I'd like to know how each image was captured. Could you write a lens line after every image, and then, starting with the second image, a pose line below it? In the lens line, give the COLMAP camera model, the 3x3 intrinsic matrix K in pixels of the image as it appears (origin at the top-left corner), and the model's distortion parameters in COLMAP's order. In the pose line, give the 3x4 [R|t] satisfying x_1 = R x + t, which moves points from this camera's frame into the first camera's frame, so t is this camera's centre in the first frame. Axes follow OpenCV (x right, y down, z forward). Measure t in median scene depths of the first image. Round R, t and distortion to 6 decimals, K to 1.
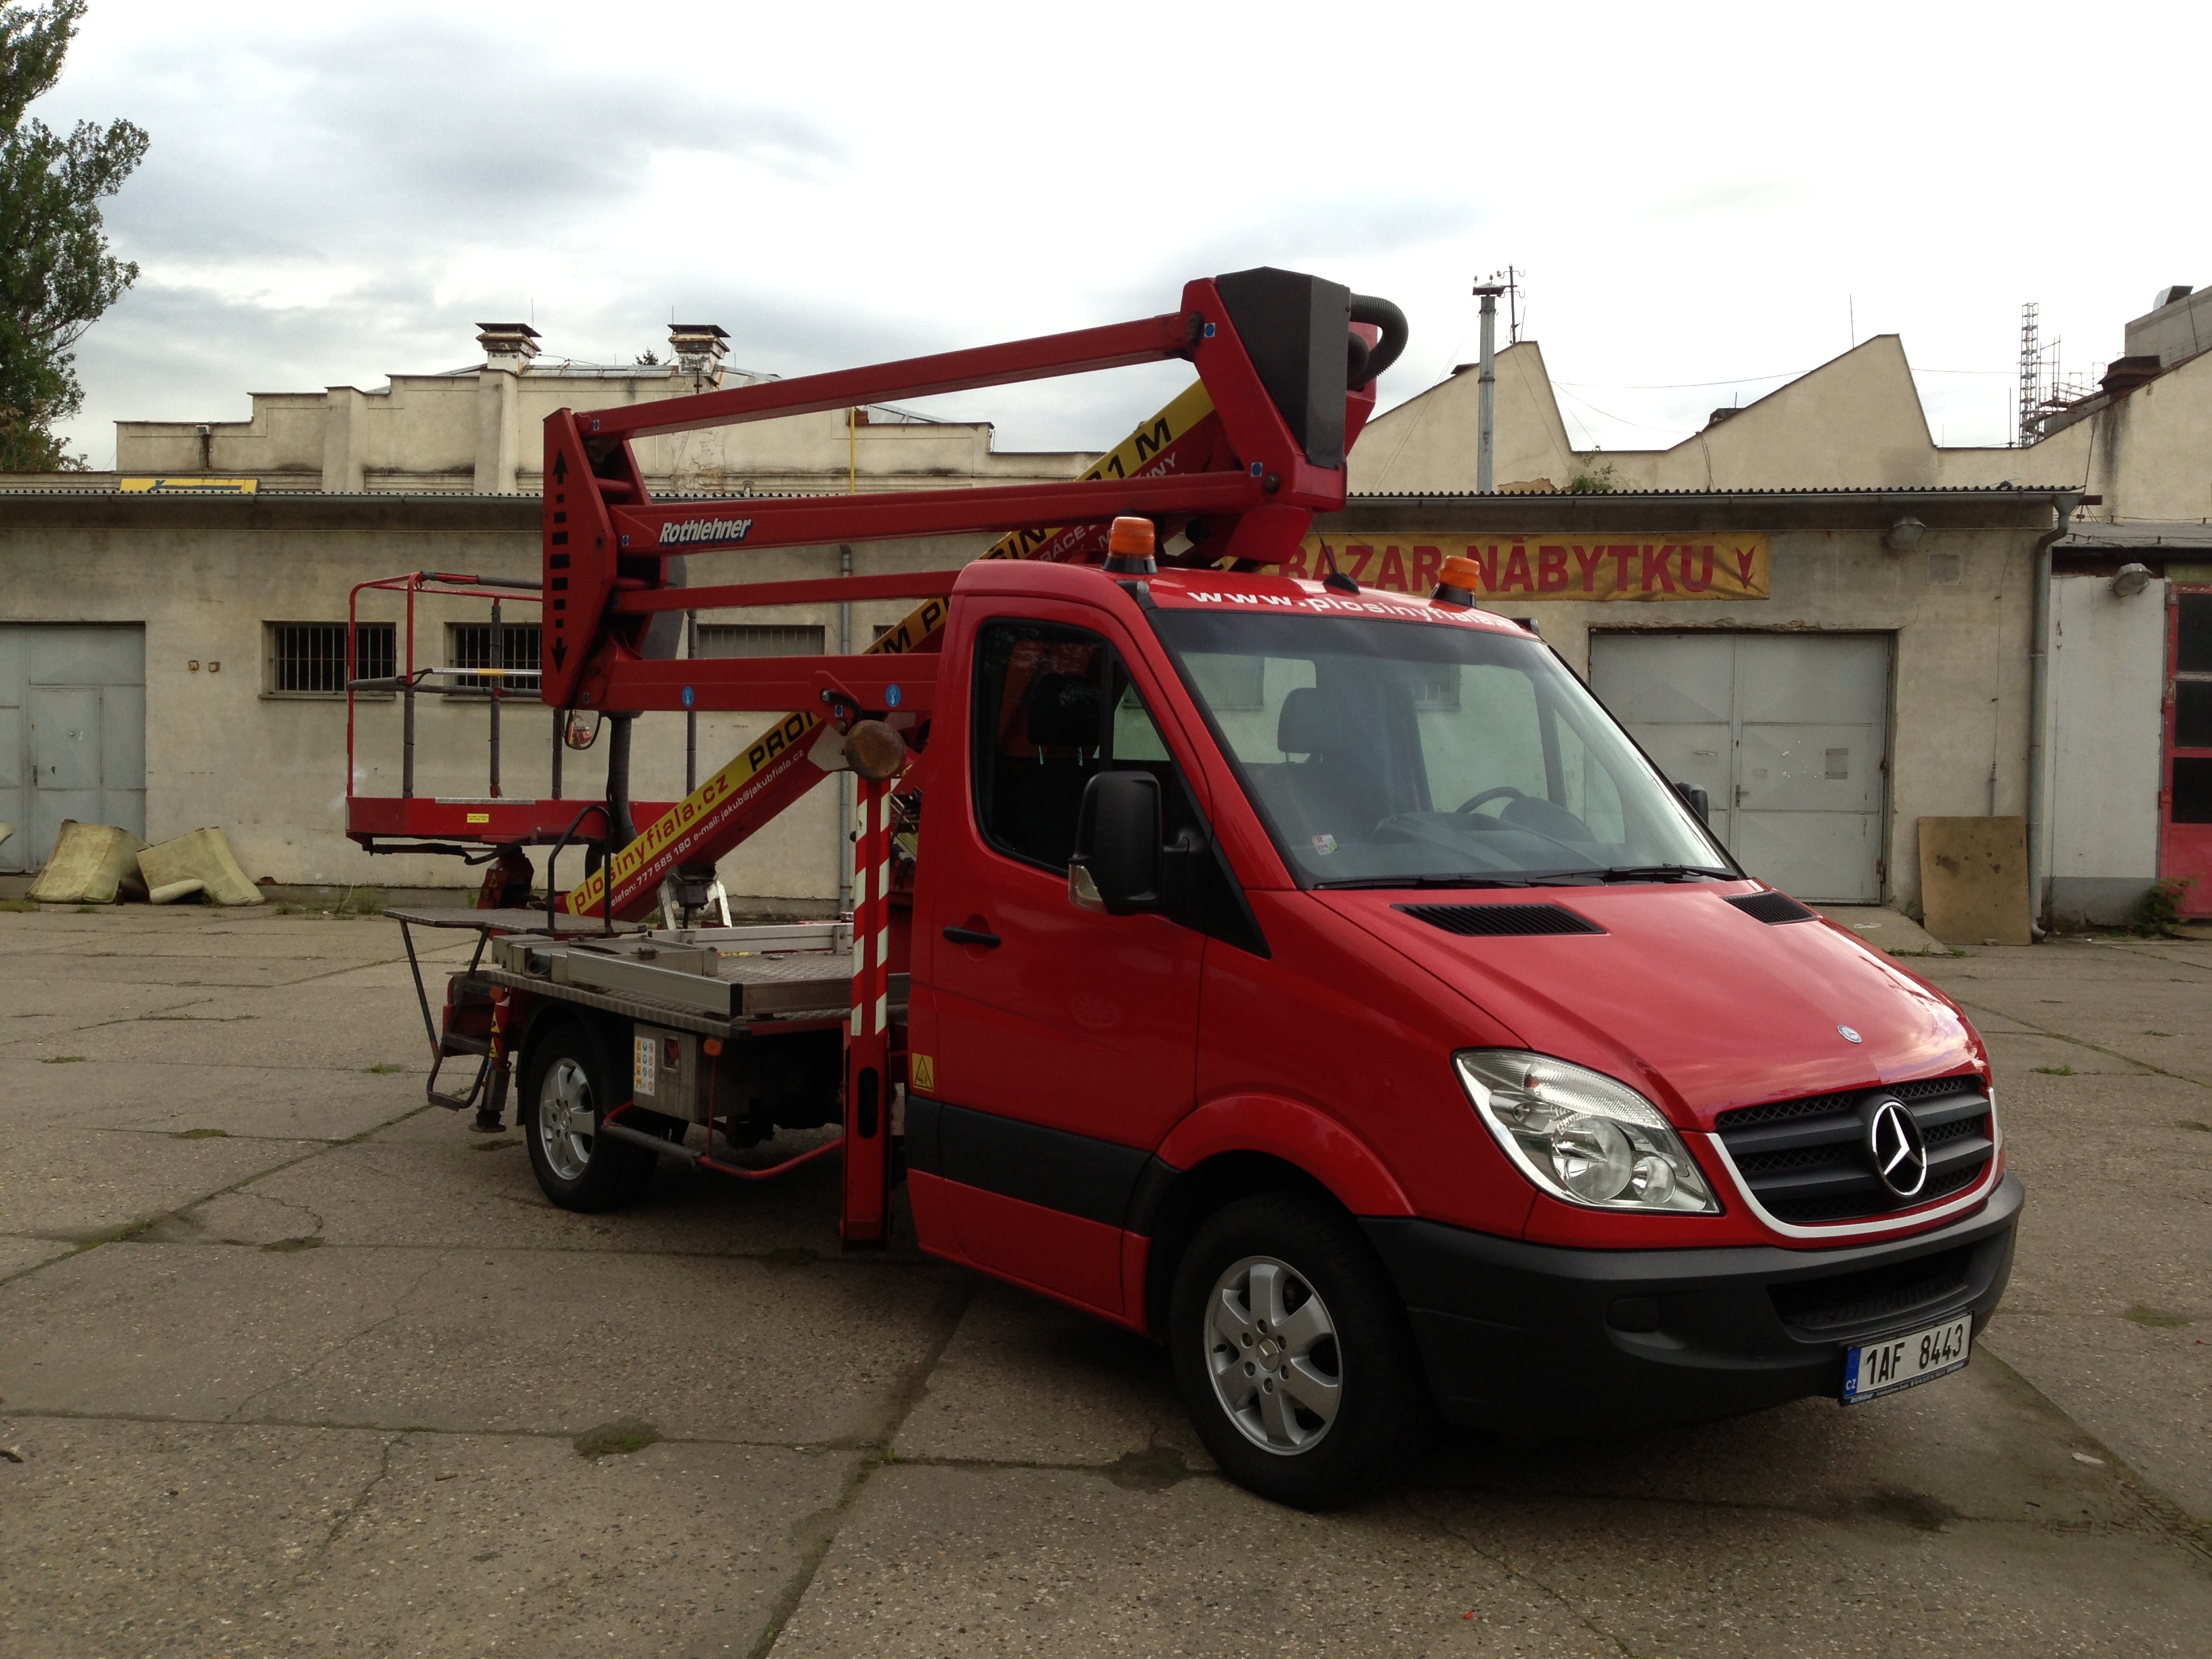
lens RADIAL K [[2054.2, 0, 1099.8], [0, 2054.2, 815.2], [0, 0, 1]] dist [0.152162, -0.272657]
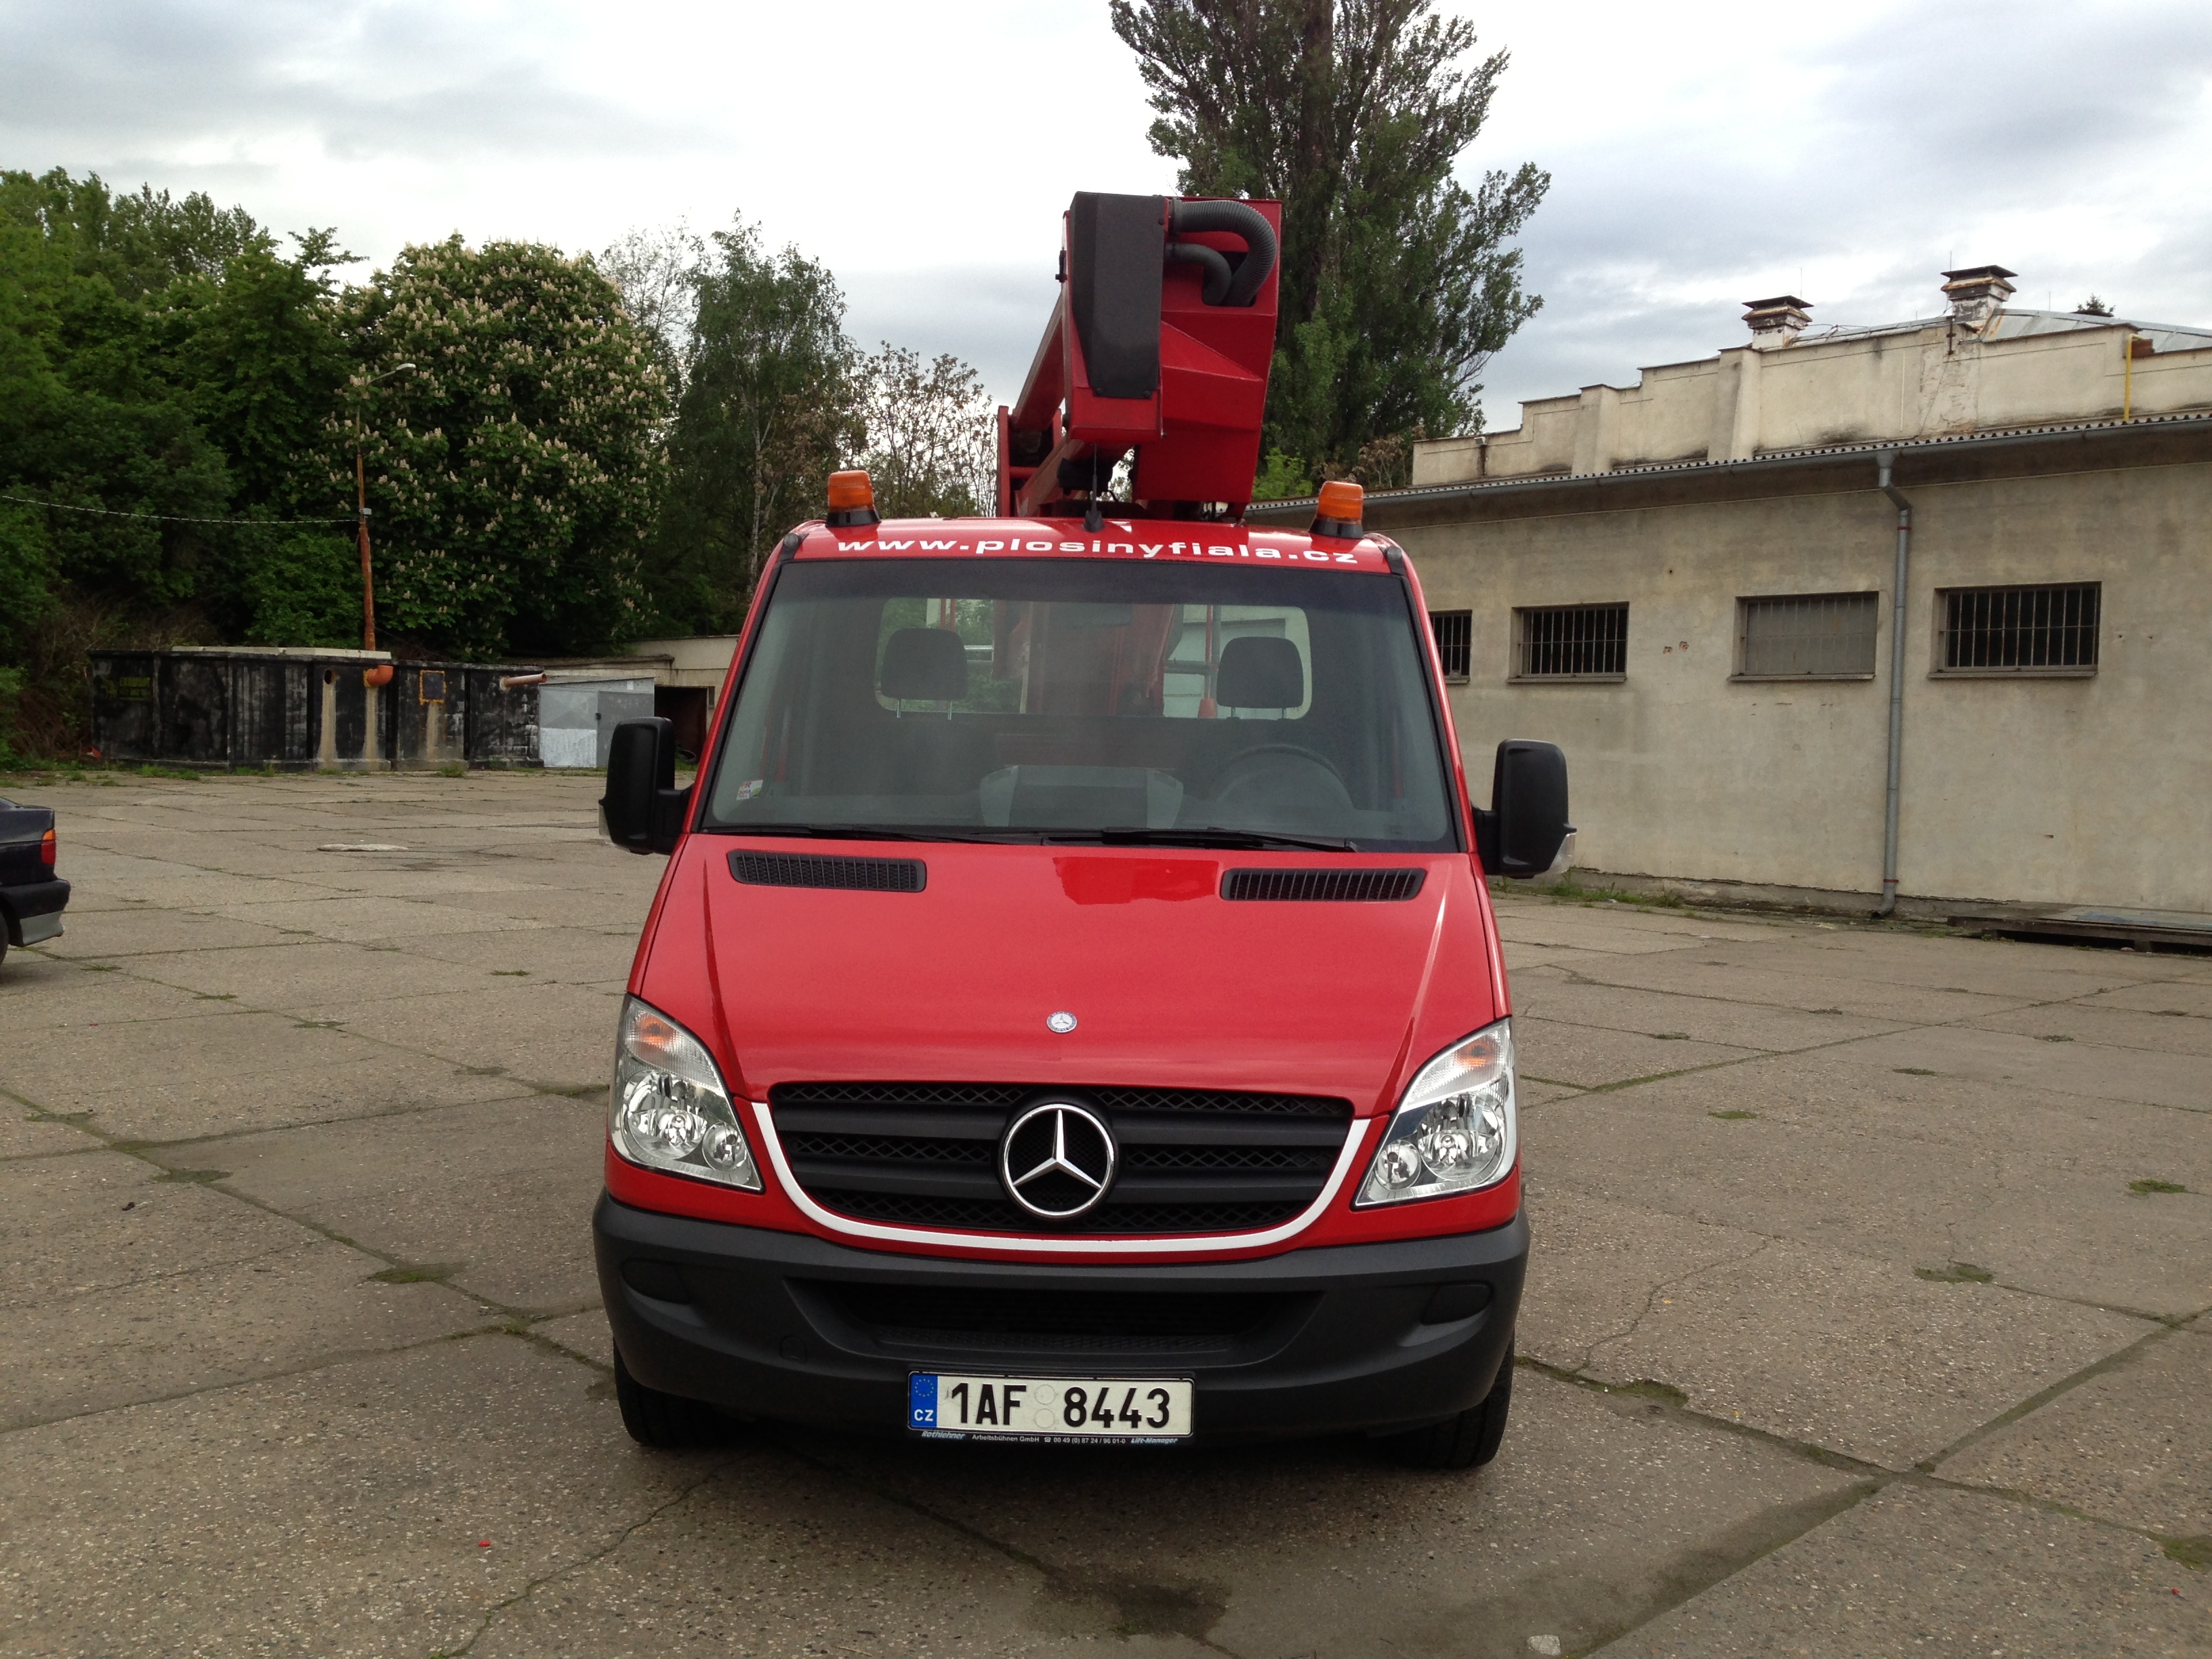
lens RADIAL K [[2054.2, 0, 1099.8], [0, 2054.2, 815.2], [0, 0, 1]] dist [0.152162, -0.272657]
pose [[0.751693, 0.025970, -0.659002, 0.635416], [-0.022842, 0.999650, 0.013339, 0.005810], [0.659117, 0.005027, 0.752023, 0.258409]]
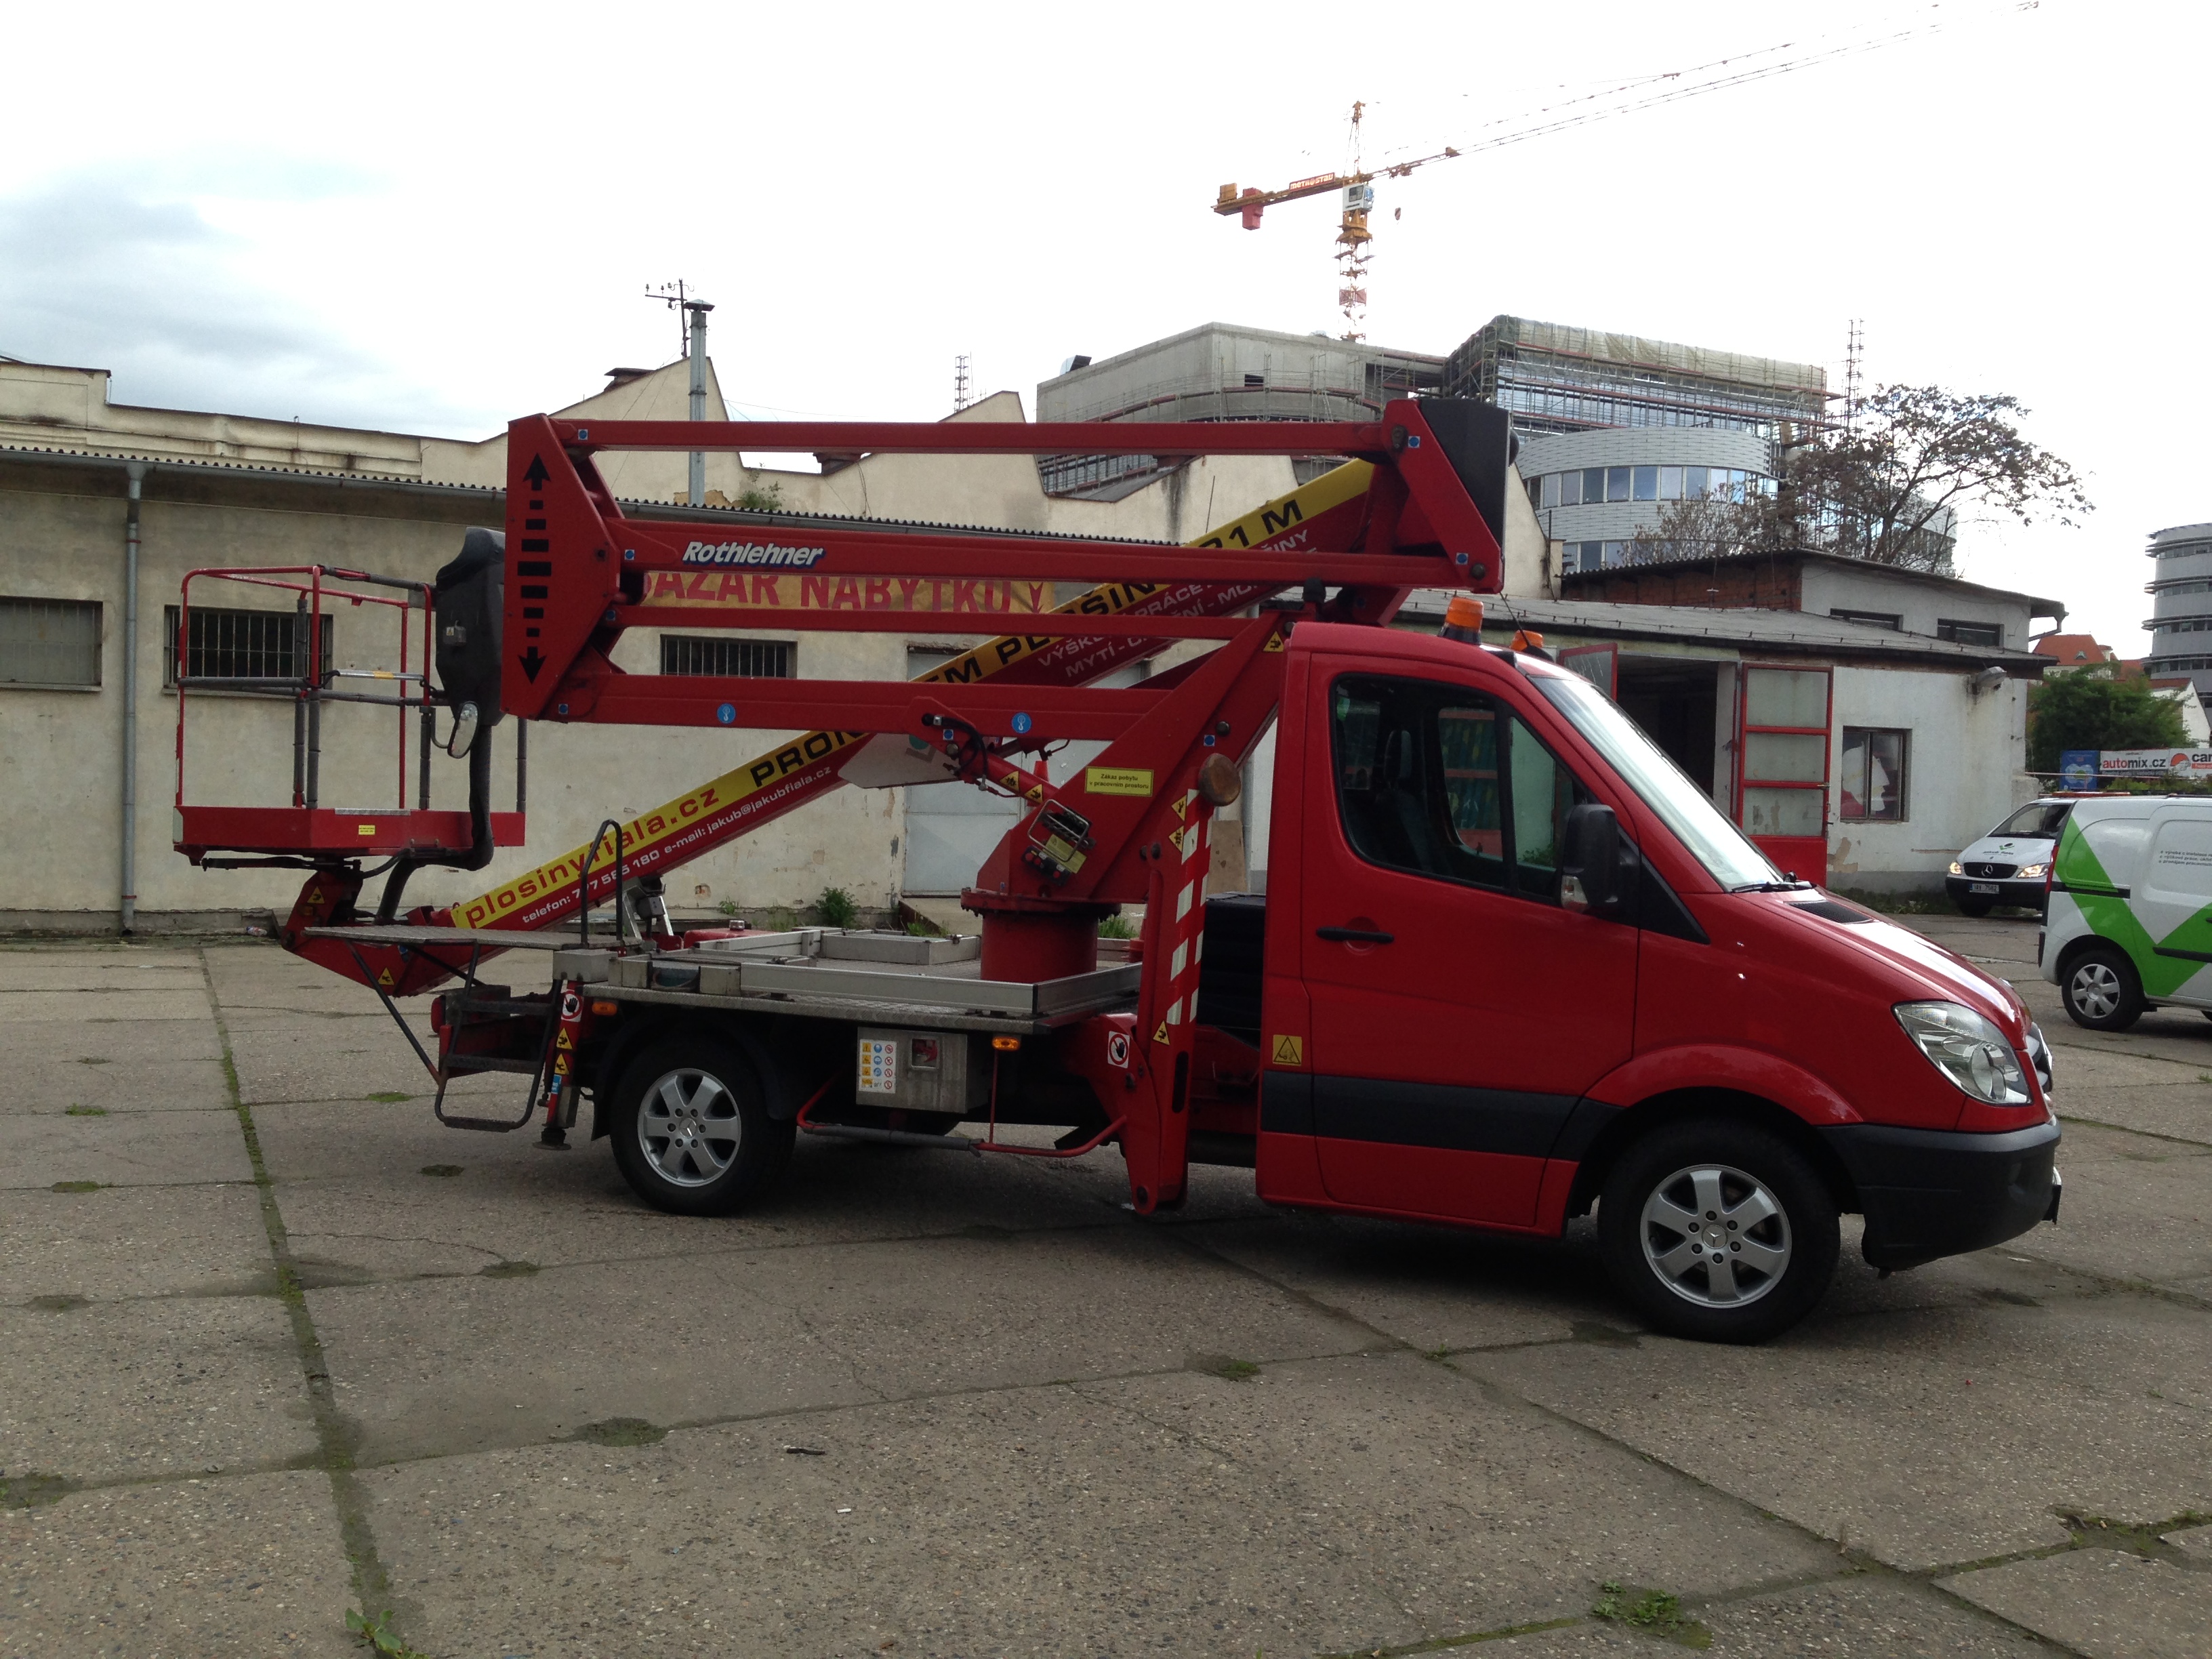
lens RADIAL K [[2064.3, 0, 1106.0], [0, 2064.3, 829.5], [0, 0, 1]] dist [0.122116, -0.198178]
pose [[0.864244, -0.000531, 0.503073, -0.653972], [-0.004236, 0.999956, 0.008333, -0.010811], [-0.503056, -0.009333, 0.864204, 0.015395]]
